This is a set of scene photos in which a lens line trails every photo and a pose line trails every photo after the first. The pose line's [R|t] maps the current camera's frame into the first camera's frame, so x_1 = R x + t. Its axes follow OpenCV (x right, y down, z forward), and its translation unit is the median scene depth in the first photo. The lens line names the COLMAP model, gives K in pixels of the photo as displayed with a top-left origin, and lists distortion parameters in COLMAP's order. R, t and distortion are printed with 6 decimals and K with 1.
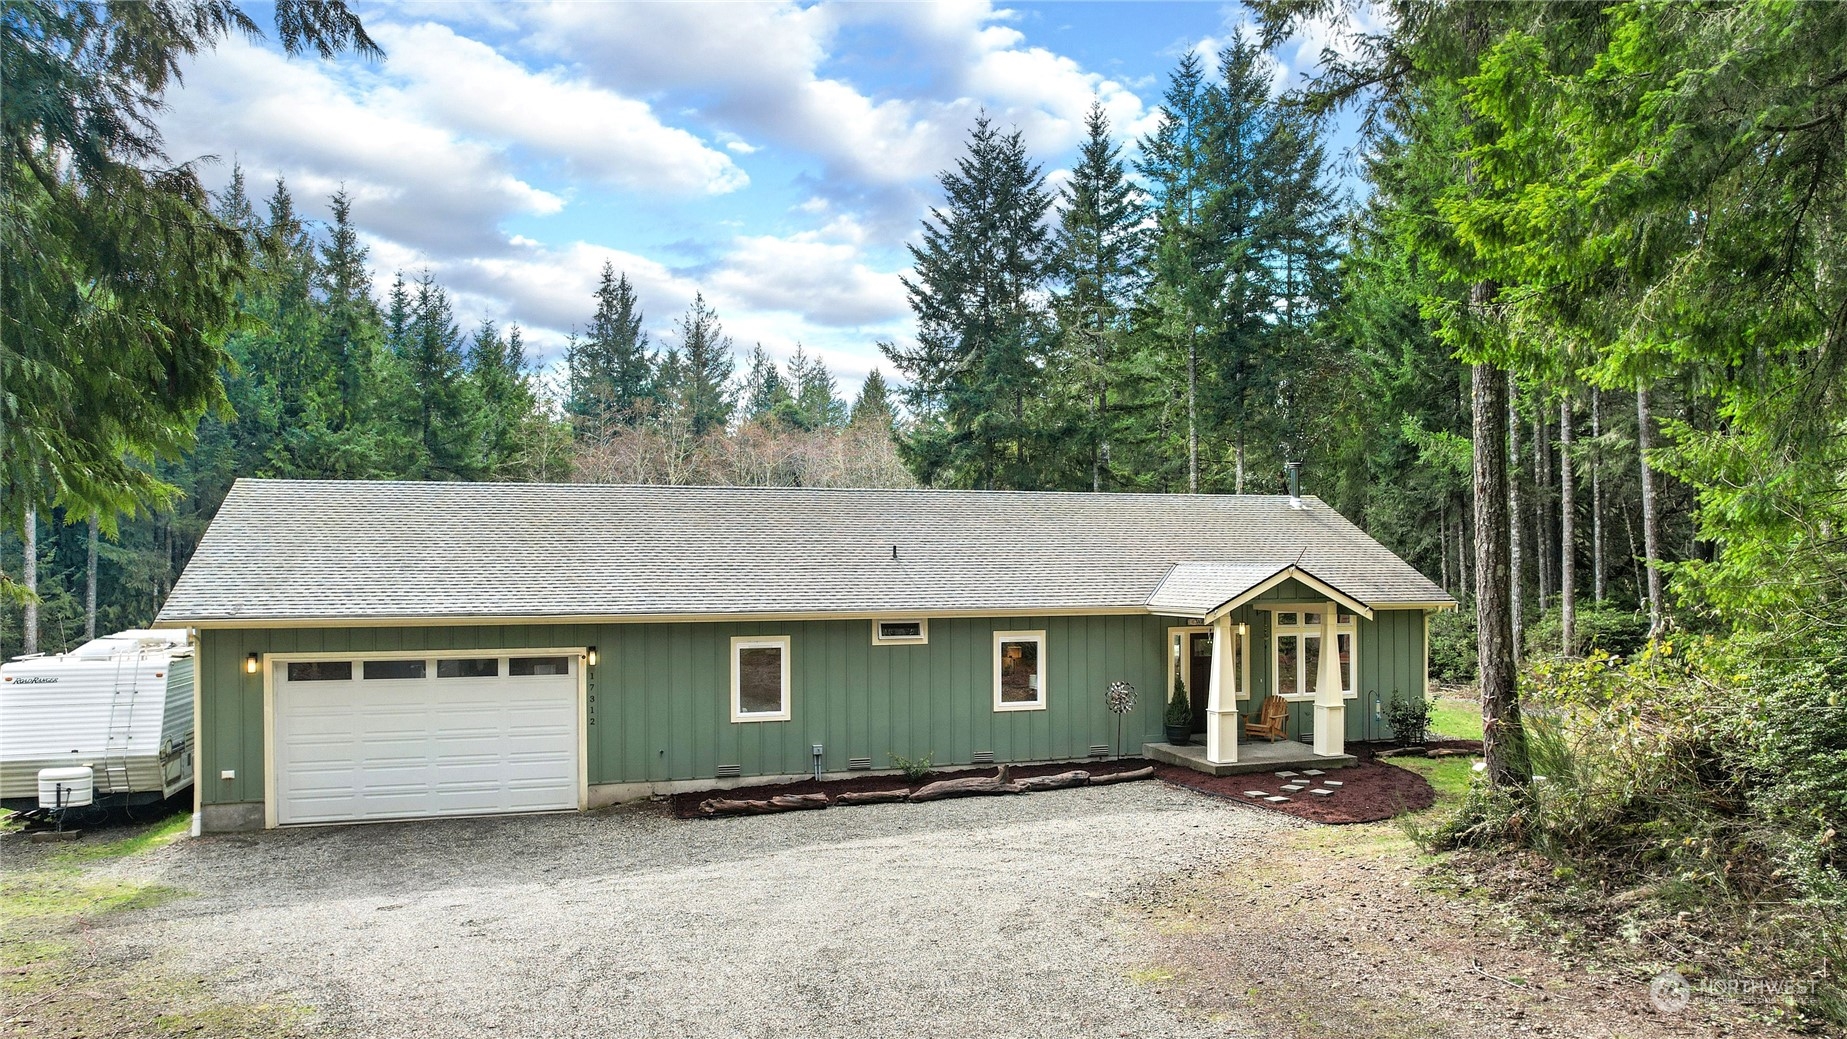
lens RADIAL K [[1149.0, 0, 923.5], [0, 1149.0, 519.5], [0, 0, 1]] dist [-0.000613, 0.001486]
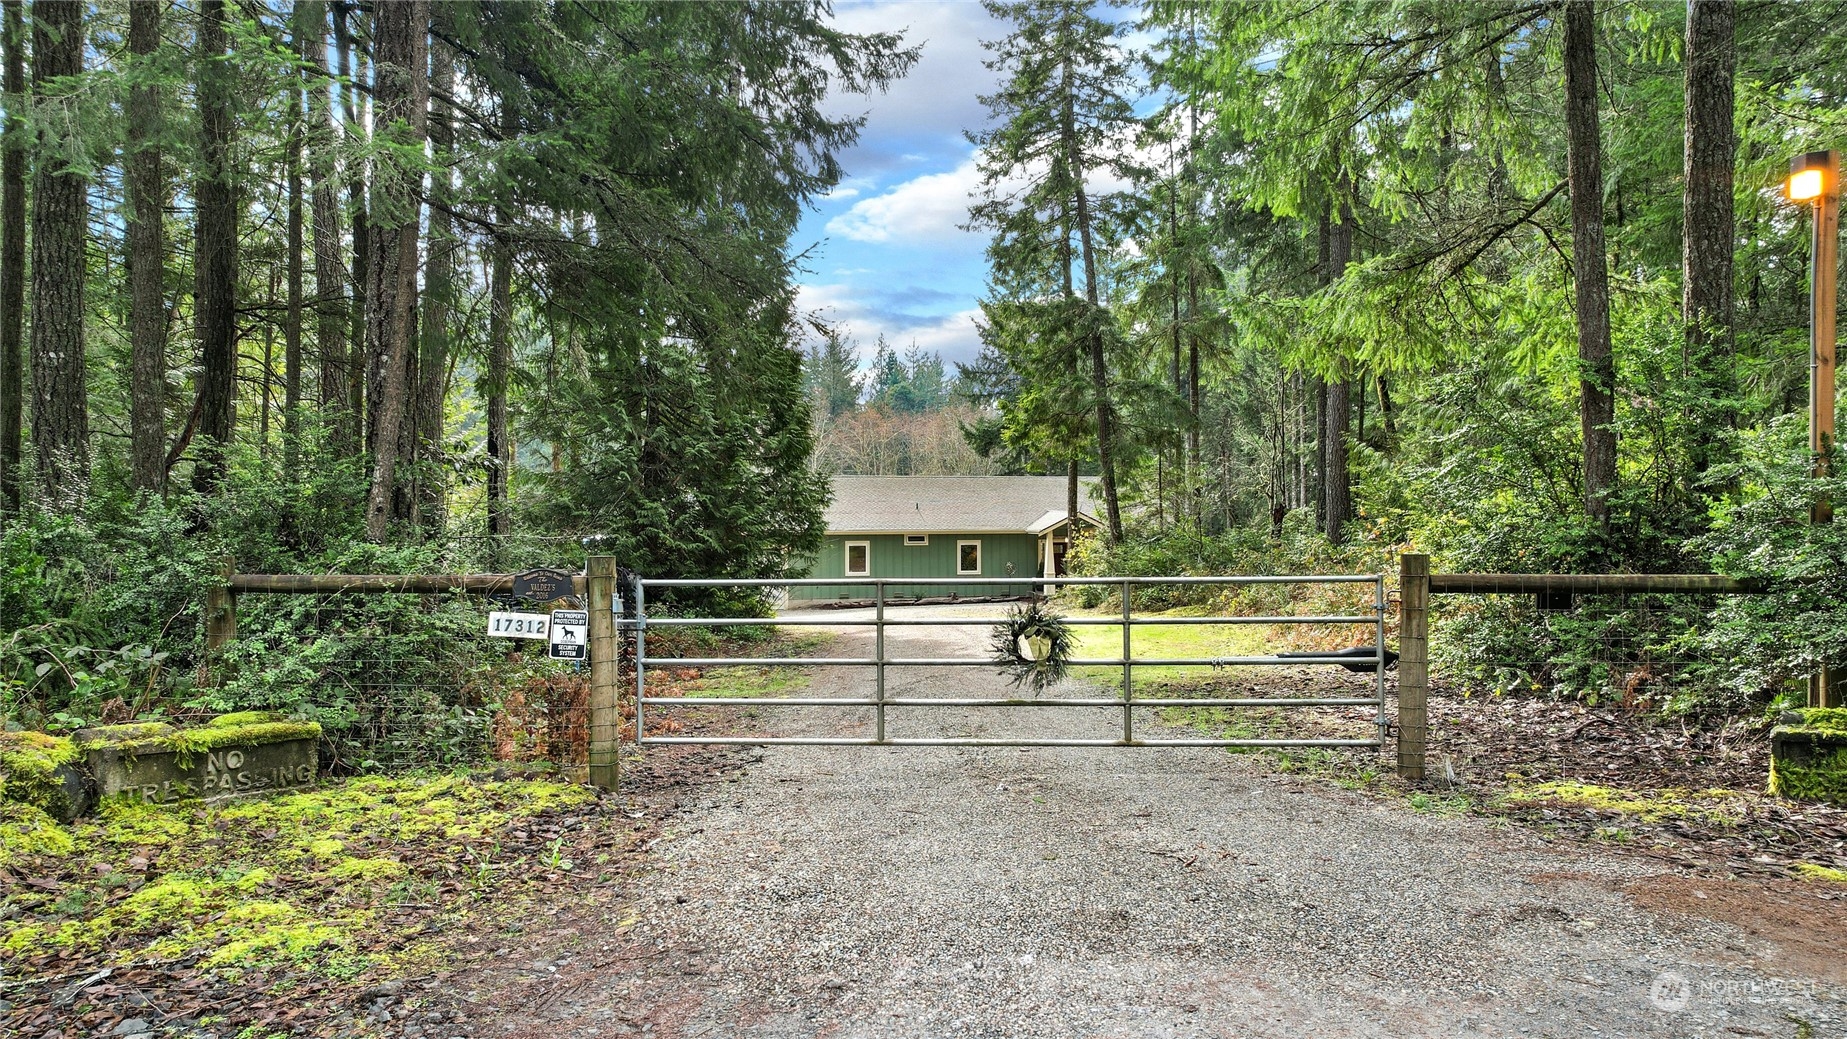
lens RADIAL K [[1149.0, 0, 923.5], [0, 1149.0, 519.5], [0, 0, 1]] dist [-0.000613, 0.001486]
pose [[0.993067, 0.004488, -0.117463, 0.259975], [0.000955, 0.998930, 0.046241, -0.050761], [0.117545, -0.046033, 0.992000, -1.280720]]
